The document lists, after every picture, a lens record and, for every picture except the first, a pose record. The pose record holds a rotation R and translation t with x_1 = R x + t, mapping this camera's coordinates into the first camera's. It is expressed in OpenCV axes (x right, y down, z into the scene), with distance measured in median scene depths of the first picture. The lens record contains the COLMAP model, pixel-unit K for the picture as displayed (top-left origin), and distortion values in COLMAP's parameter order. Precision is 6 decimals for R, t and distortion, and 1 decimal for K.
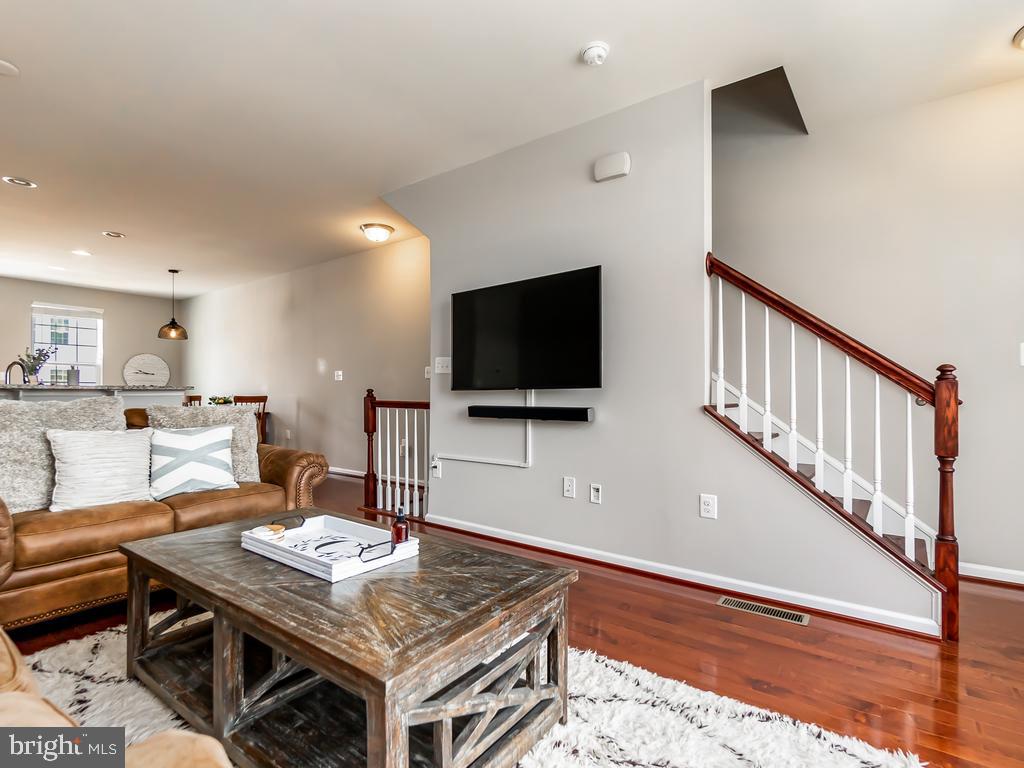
lens RADIAL K [[499.9, 0, 512.0], [0, 499.9, 384.0], [0, 0, 1]] dist [0.000306, -0.000326]
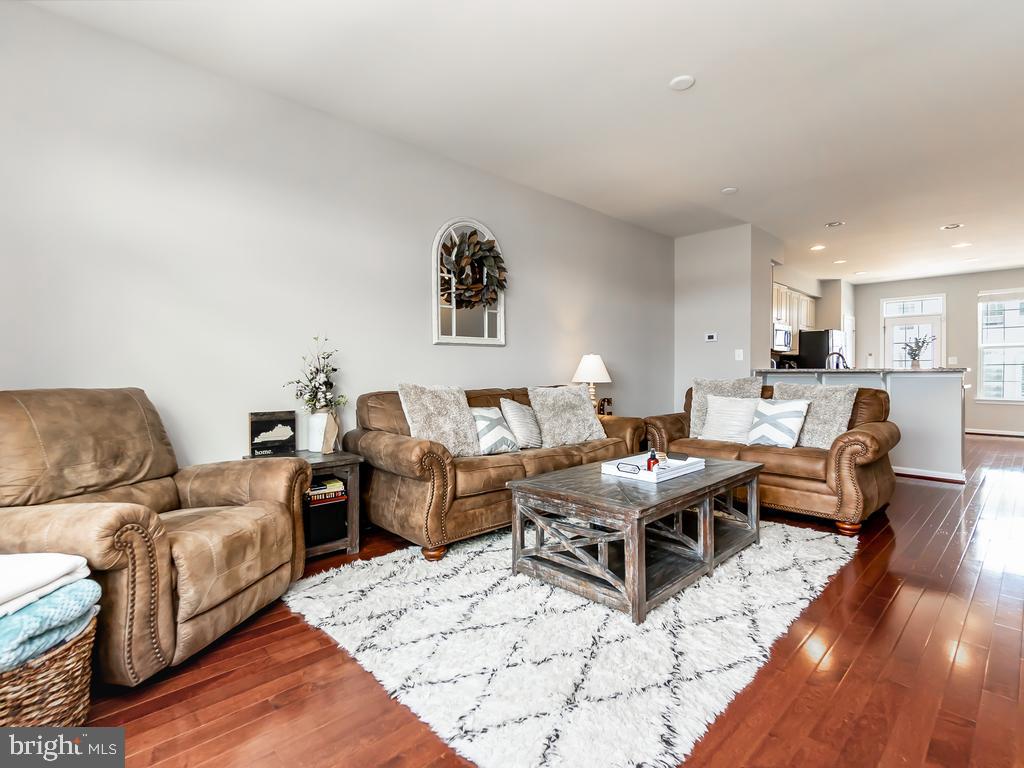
lens RADIAL K [[508.6, 0, 512.1], [0, 508.6, 356.5], [0, 0, 1]] dist [0.006276, 0.000785]
pose [[-0.160084, -0.035742, -0.986456, 1.427398], [0.015175, 0.999137, -0.038664, 0.021523], [0.986987, -0.021159, -0.159403, 0.864507]]
